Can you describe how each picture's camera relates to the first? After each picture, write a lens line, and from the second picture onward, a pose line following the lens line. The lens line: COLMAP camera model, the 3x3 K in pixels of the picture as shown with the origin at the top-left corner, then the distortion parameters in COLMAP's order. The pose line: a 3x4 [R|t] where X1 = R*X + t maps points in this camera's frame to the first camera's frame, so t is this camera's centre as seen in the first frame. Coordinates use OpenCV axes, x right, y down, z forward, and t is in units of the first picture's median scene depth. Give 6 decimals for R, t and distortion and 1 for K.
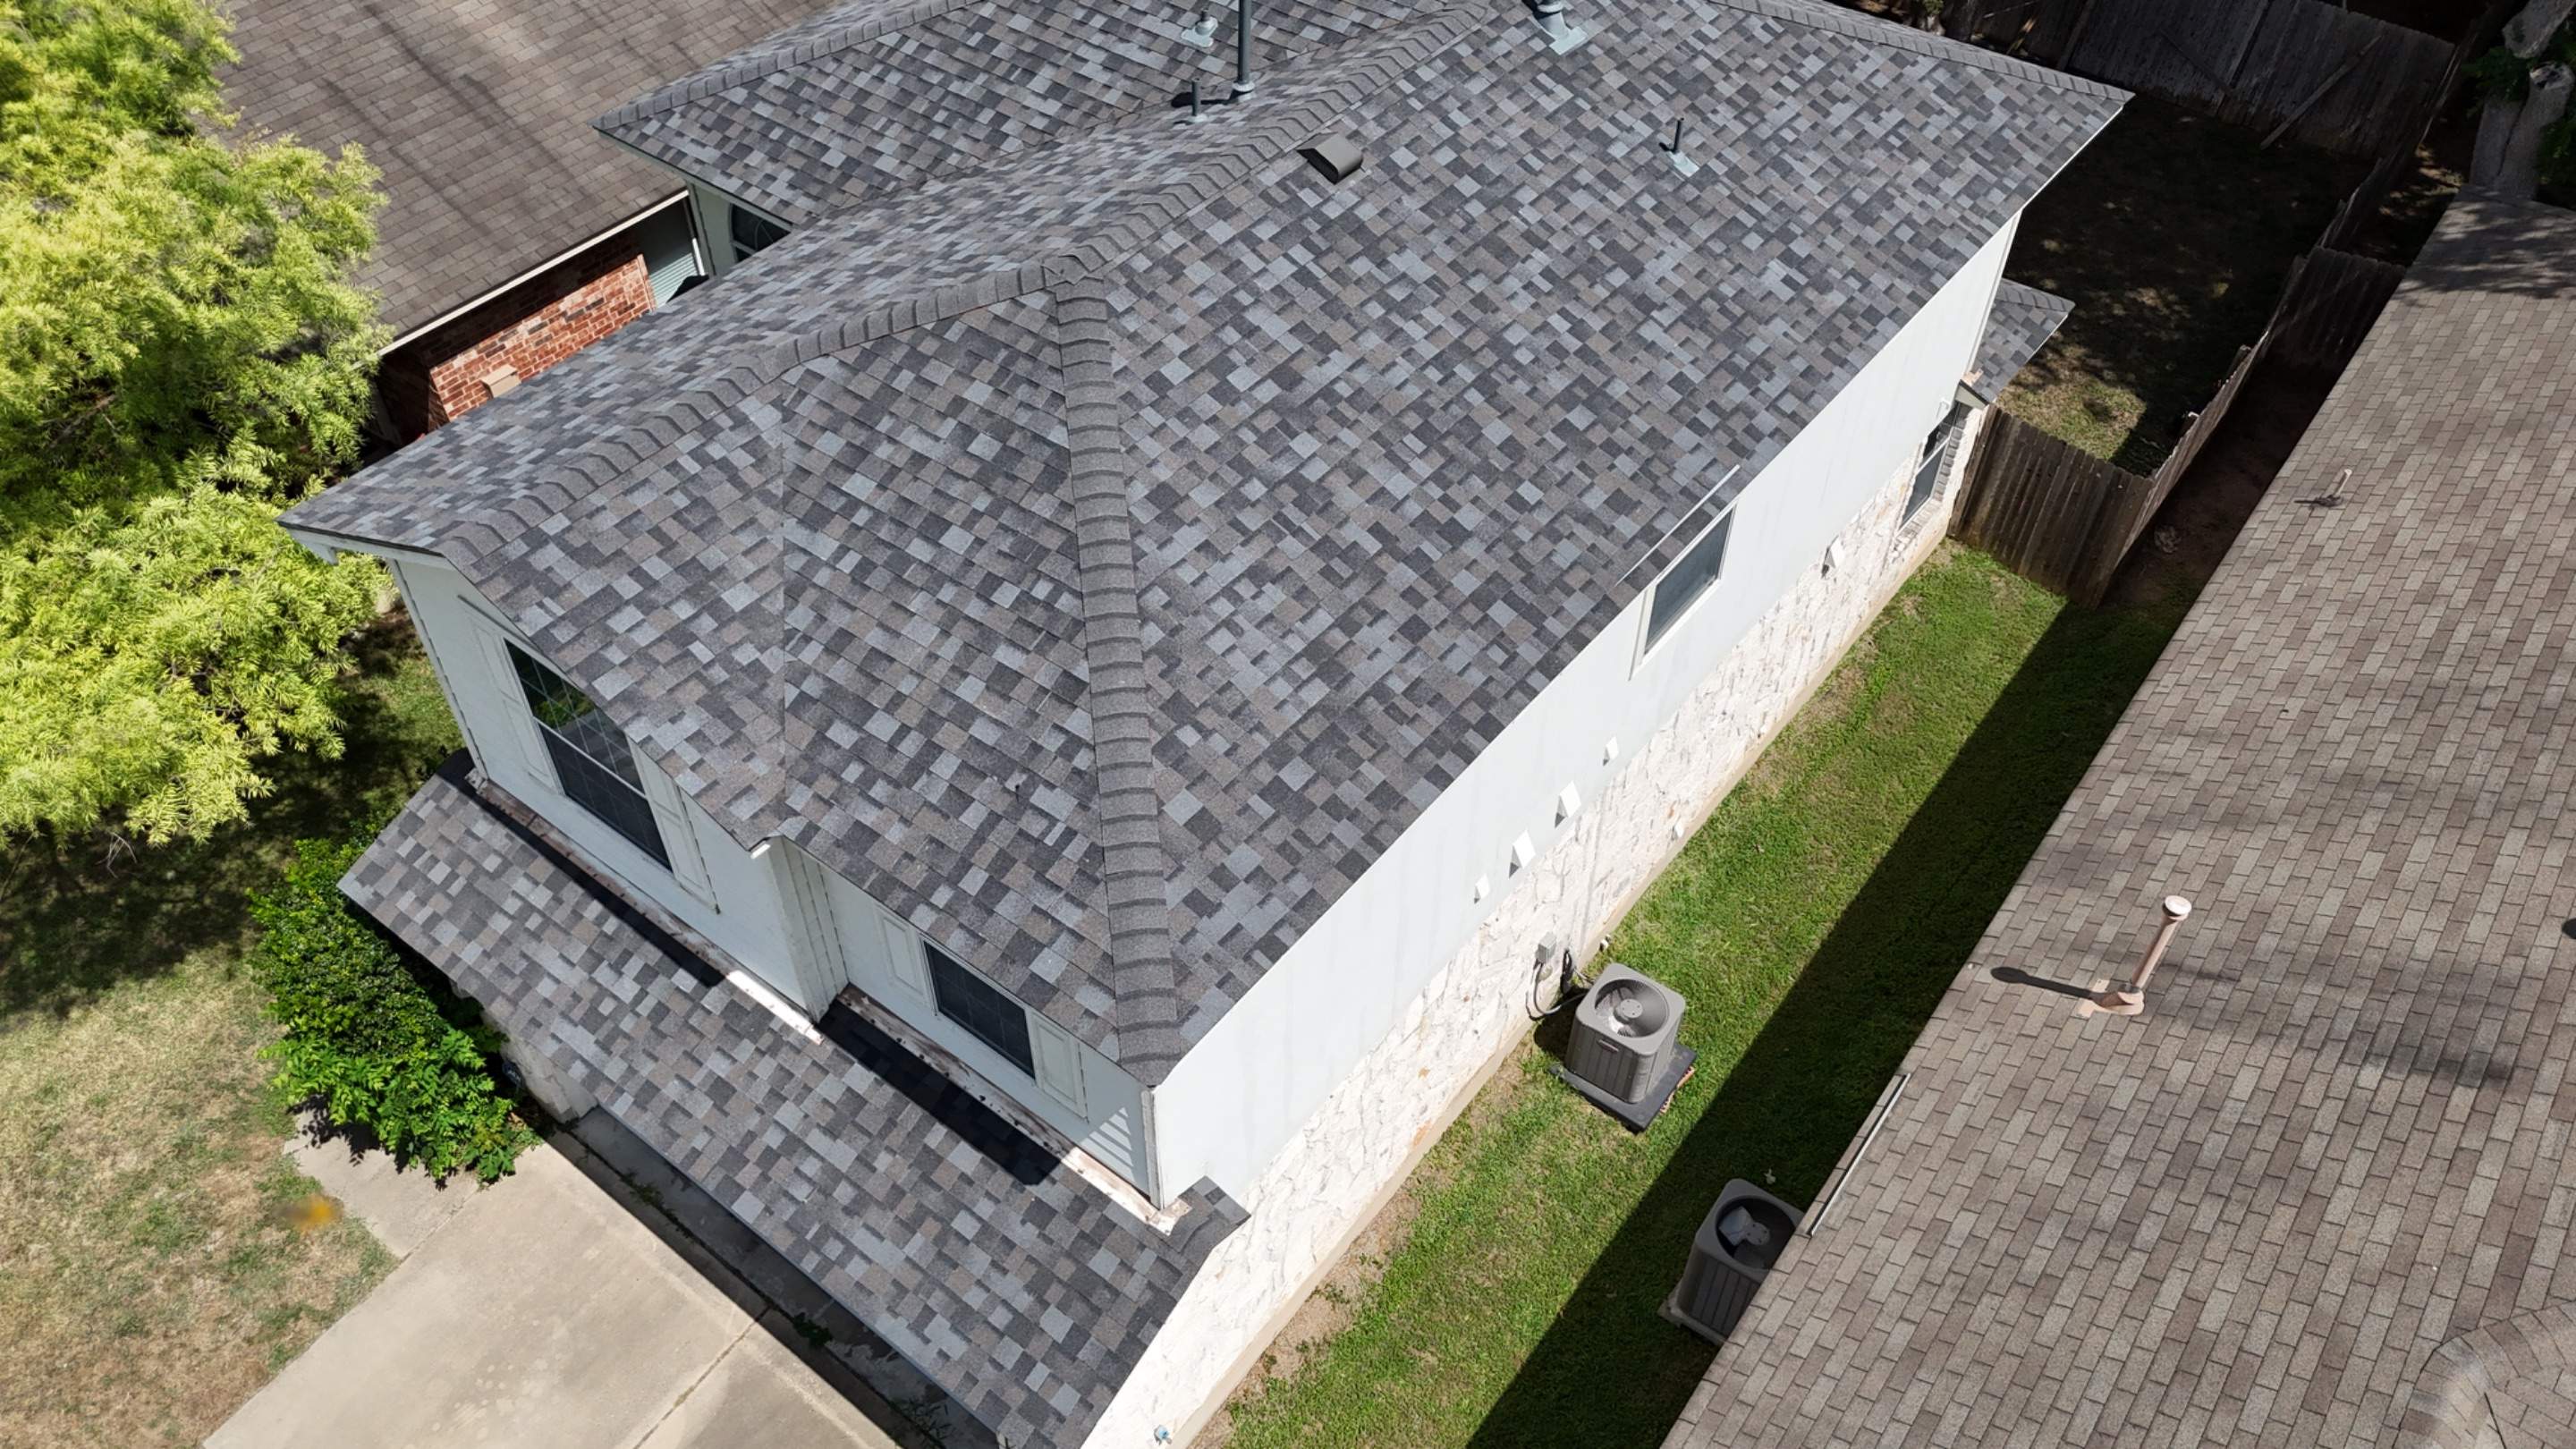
lens RADIAL K [[1894.9, 0, 1285.5], [0, 1894.9, 735.7], [0, 0, 1]] dist [0.078868, -0.080103]
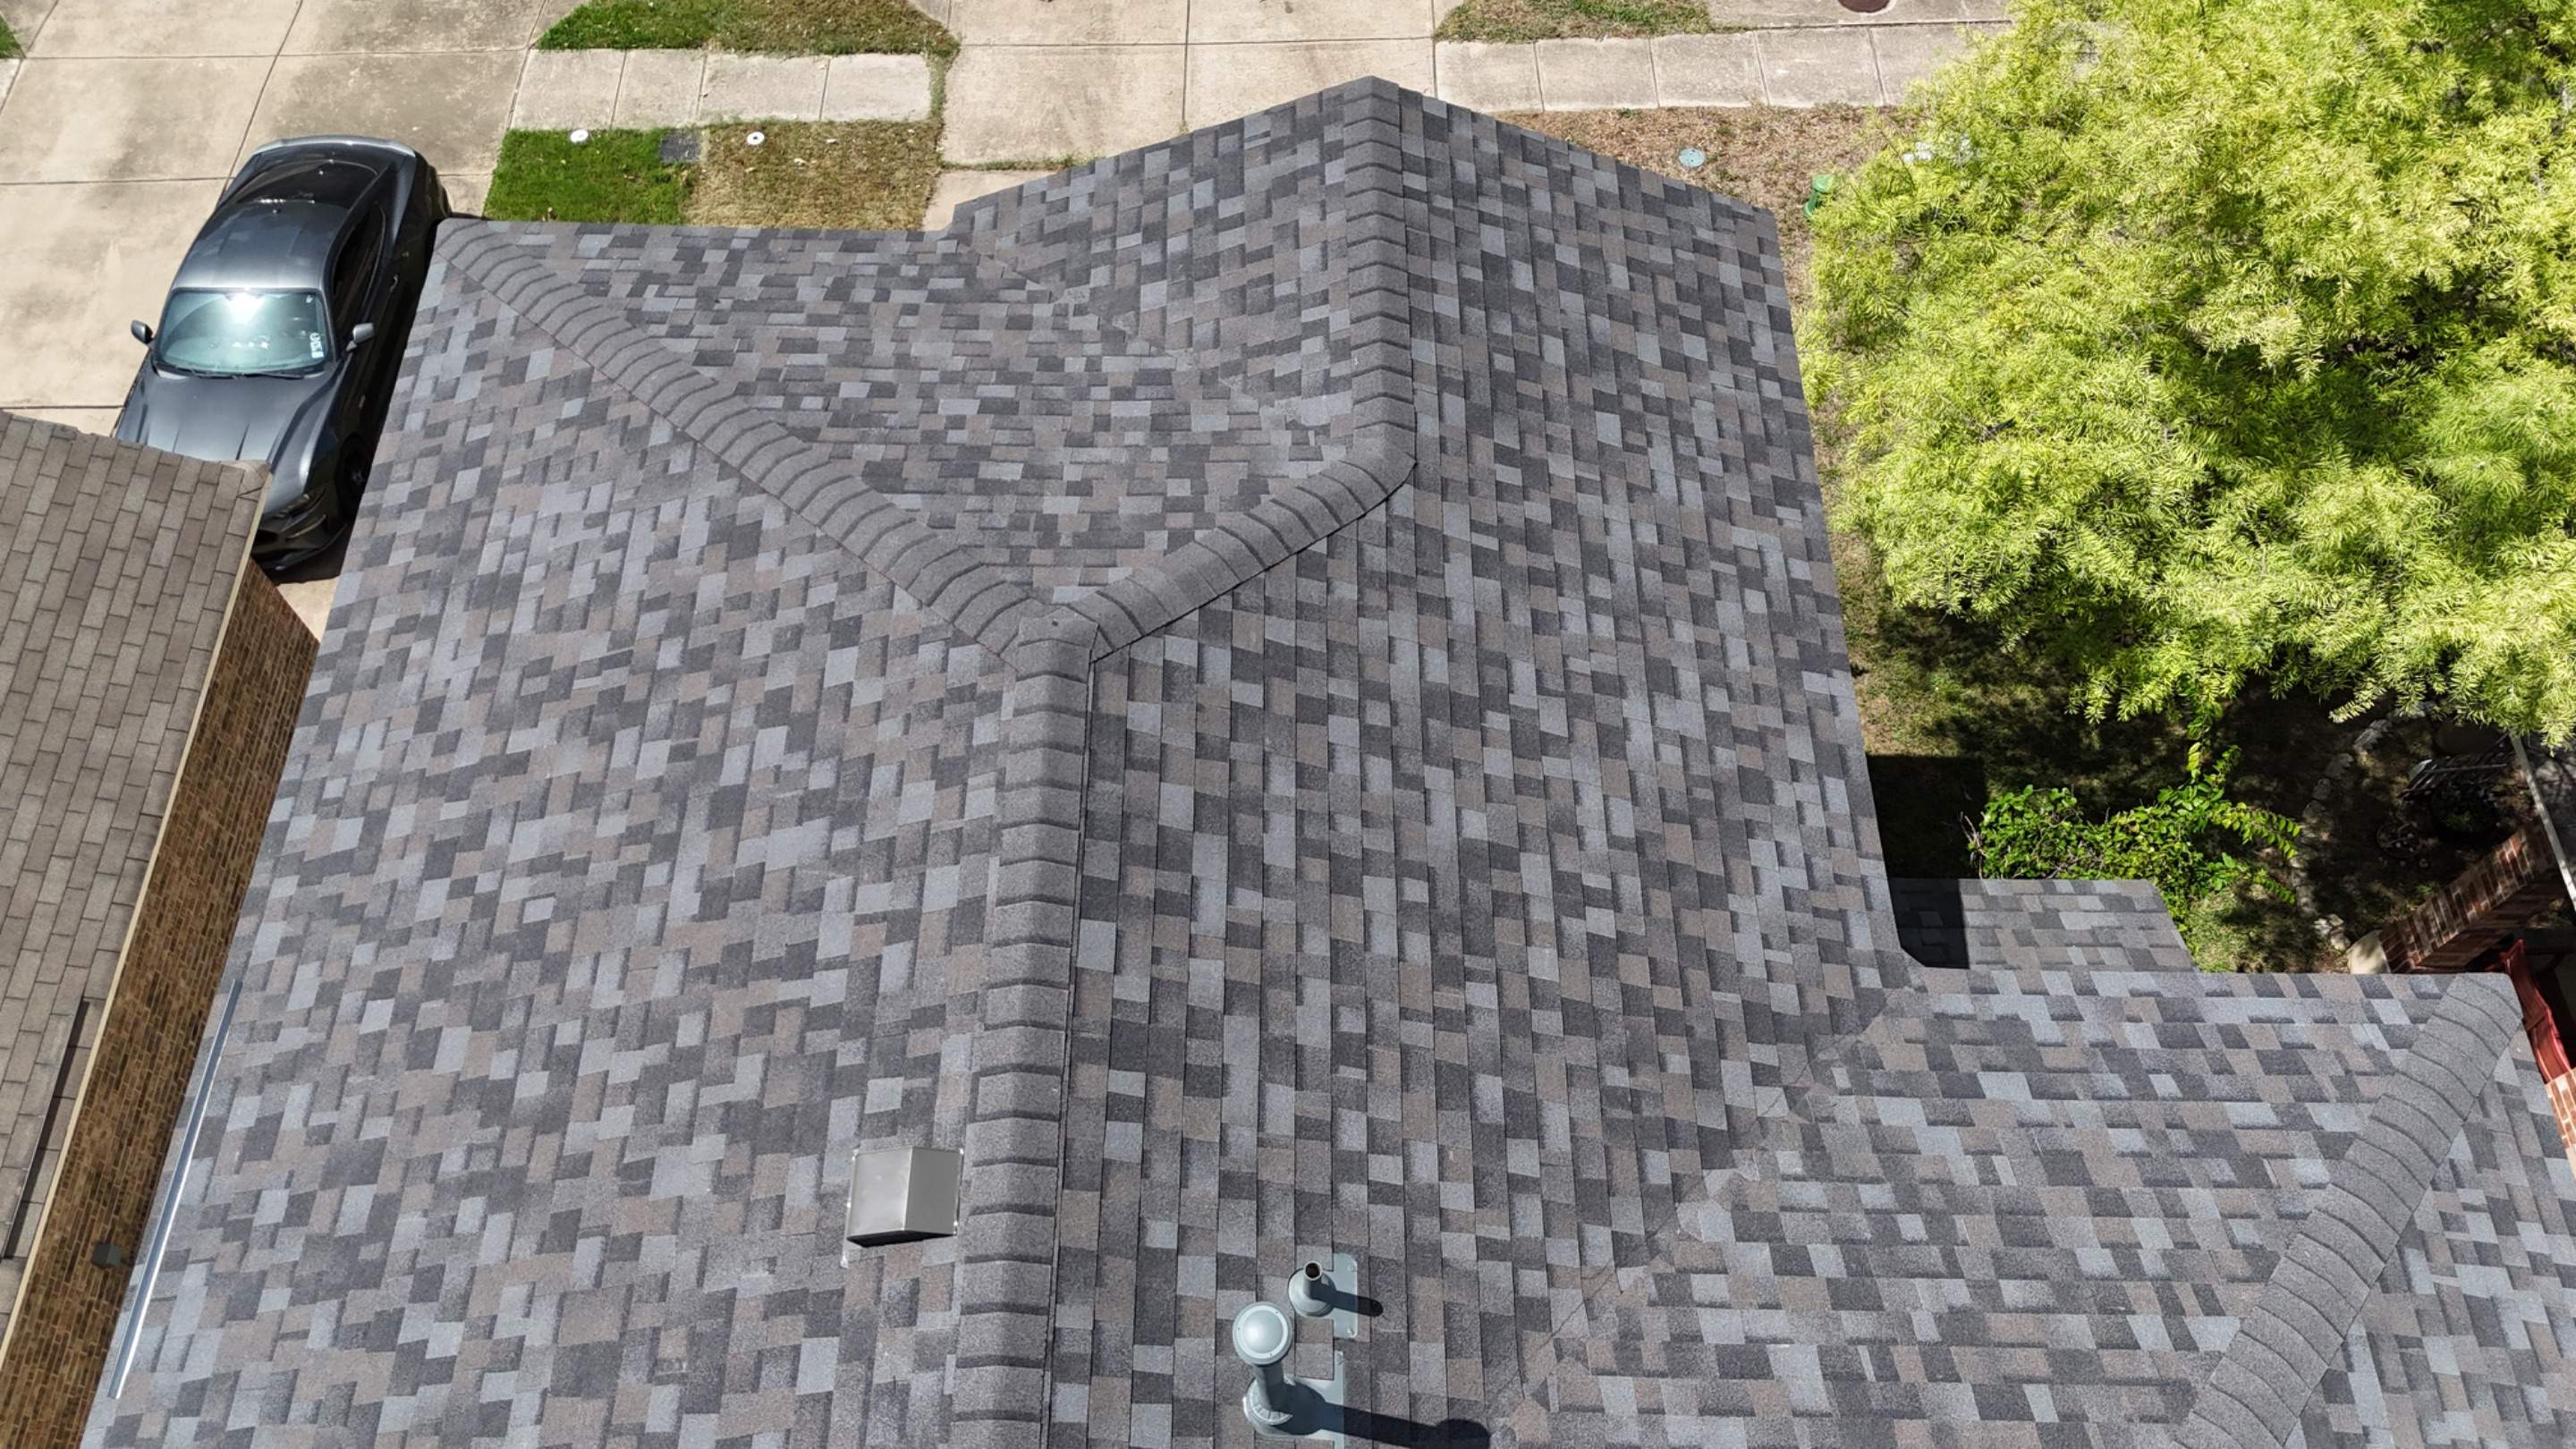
lens RADIAL K [[1894.9, 0, 1280.8], [0, 1894.9, 729.6], [0, 0, 1]] dist [0.078868, -0.080103]
pose [[-0.789298, 0.527952, -0.313490, 0.038336], [-0.450545, -0.151120, 0.879870, -0.784604], [0.417155, 0.835721, 0.357145, 0.775993]]
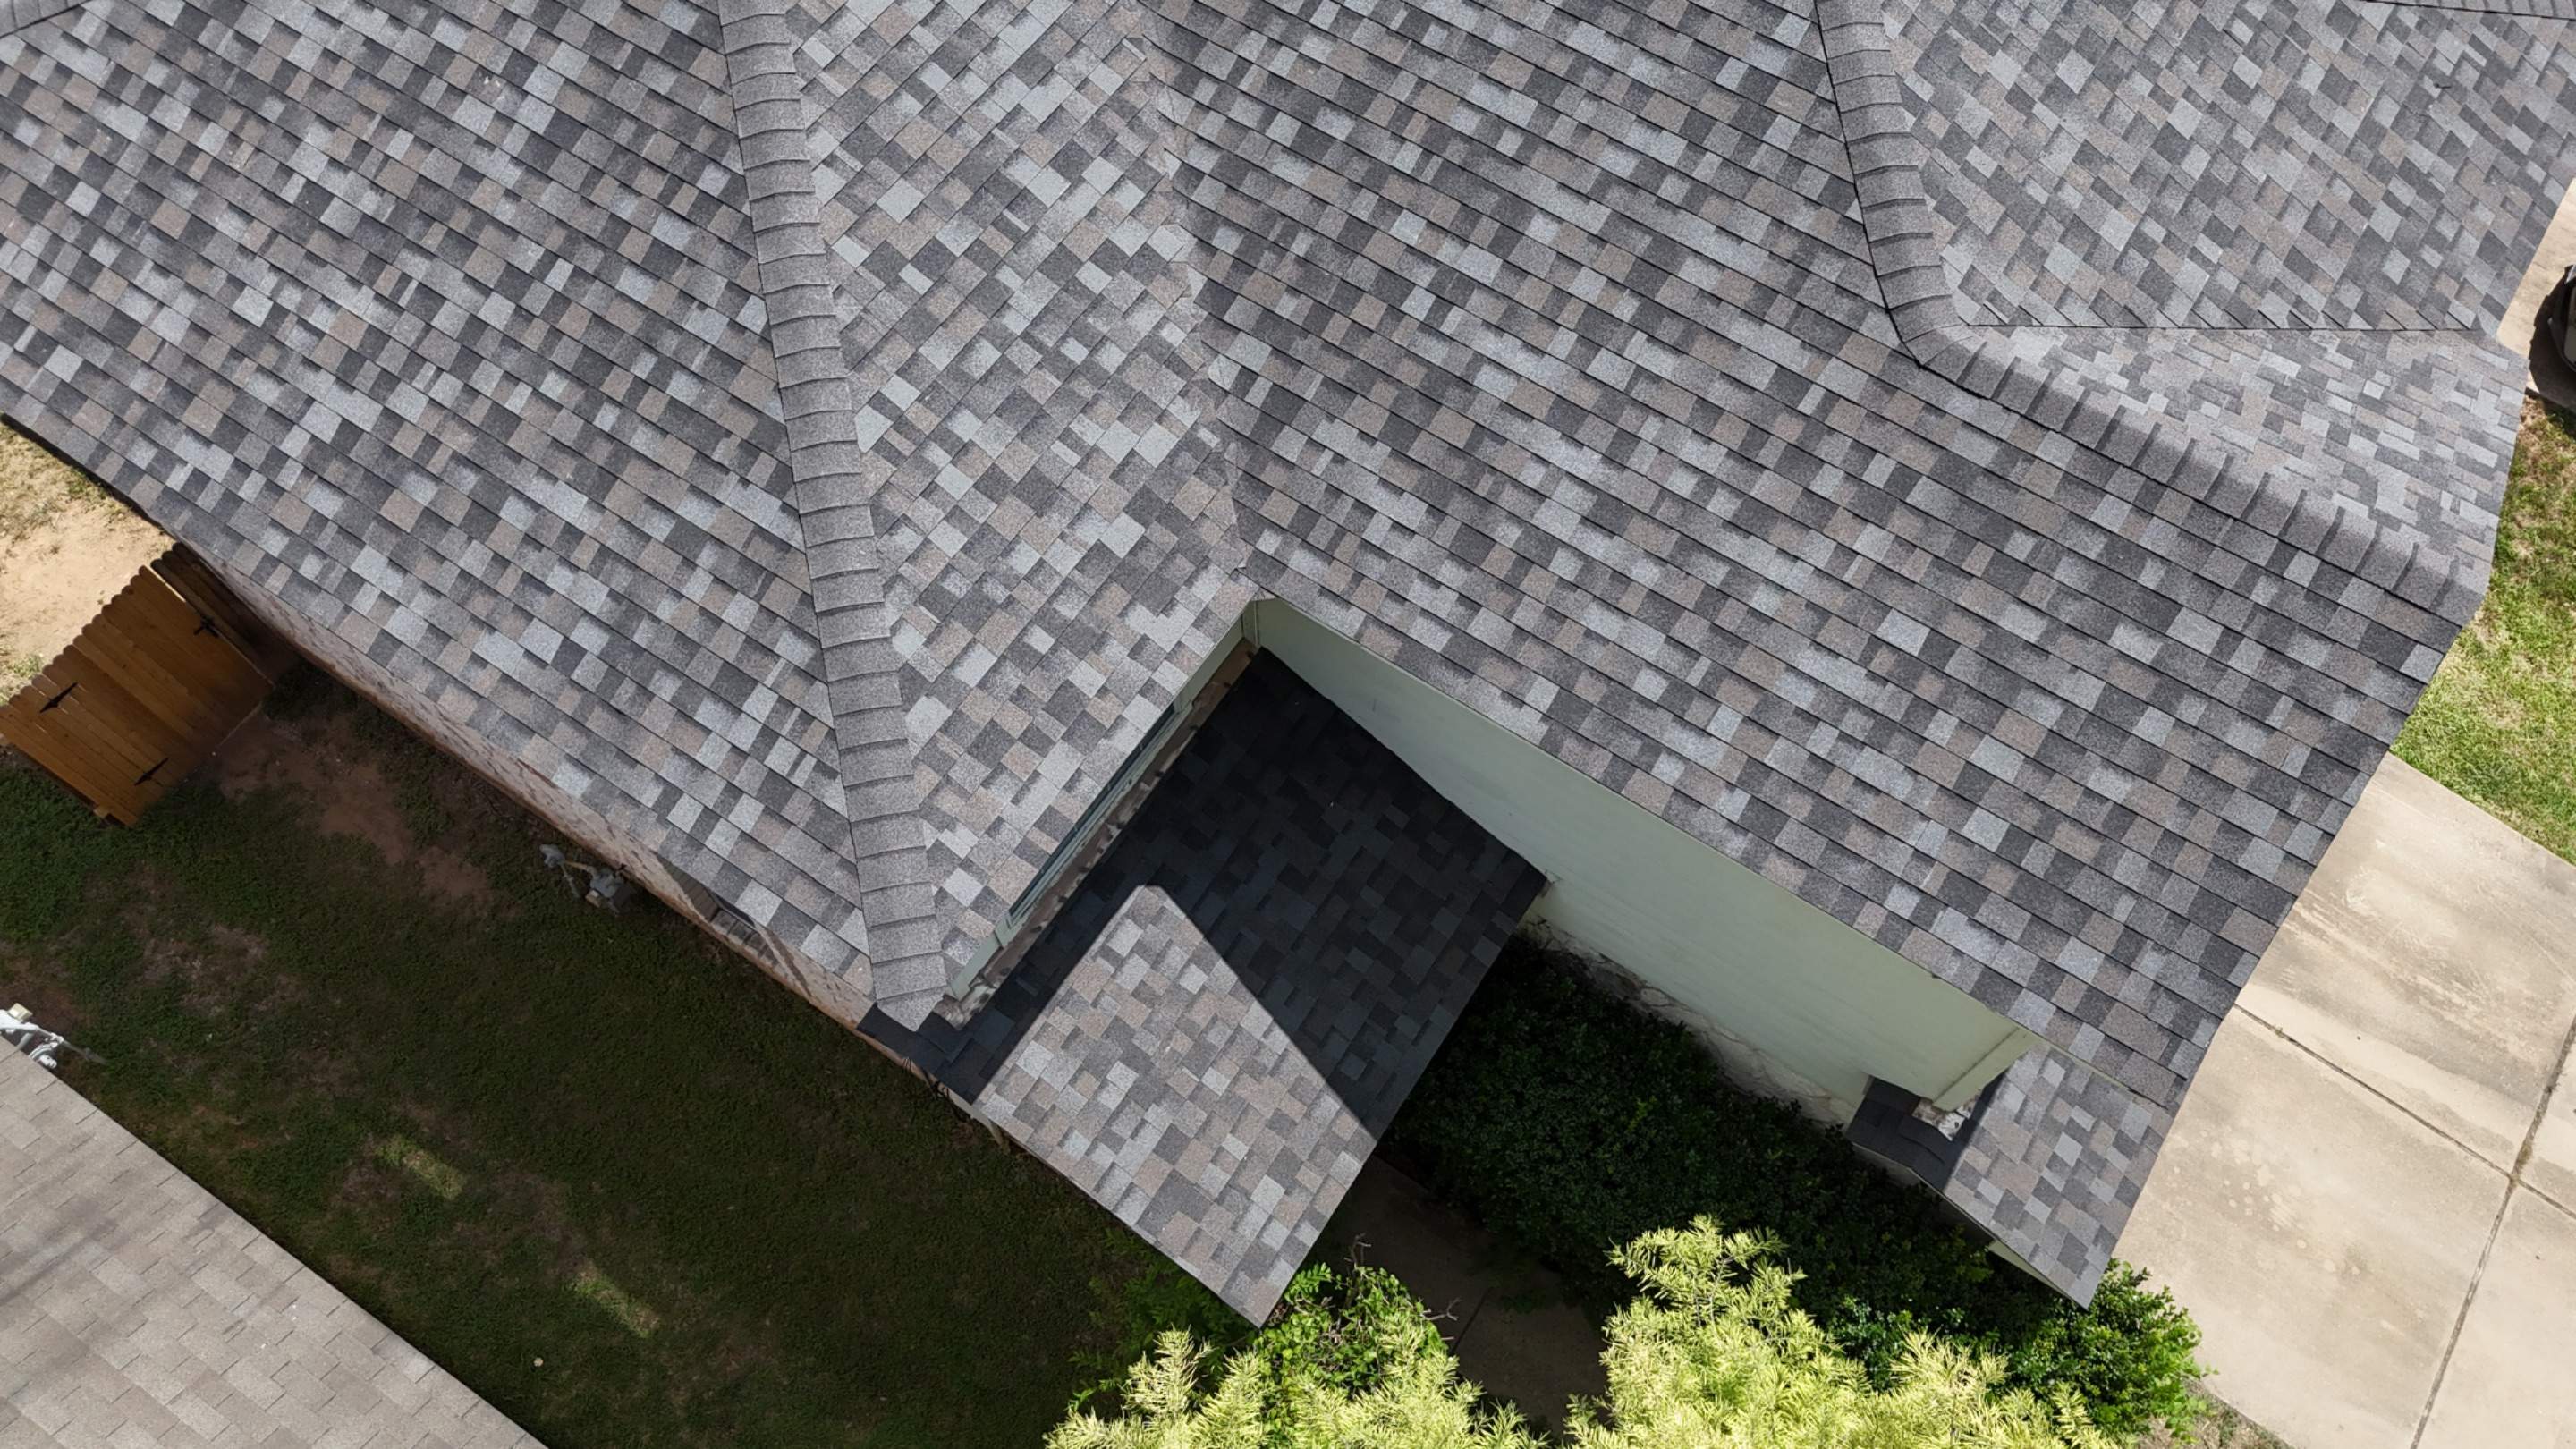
lens RADIAL K [[1894.9, 0, 1279.6], [0, 1894.9, 737.2], [0, 0, 1]] dist [0.078868, -0.080103]
pose [[-0.073487, -0.899340, 0.431031, -0.653927], [0.716621, 0.252960, 0.649974, -0.753728], [-0.693581, 0.356651, 0.625896, 0.742593]]
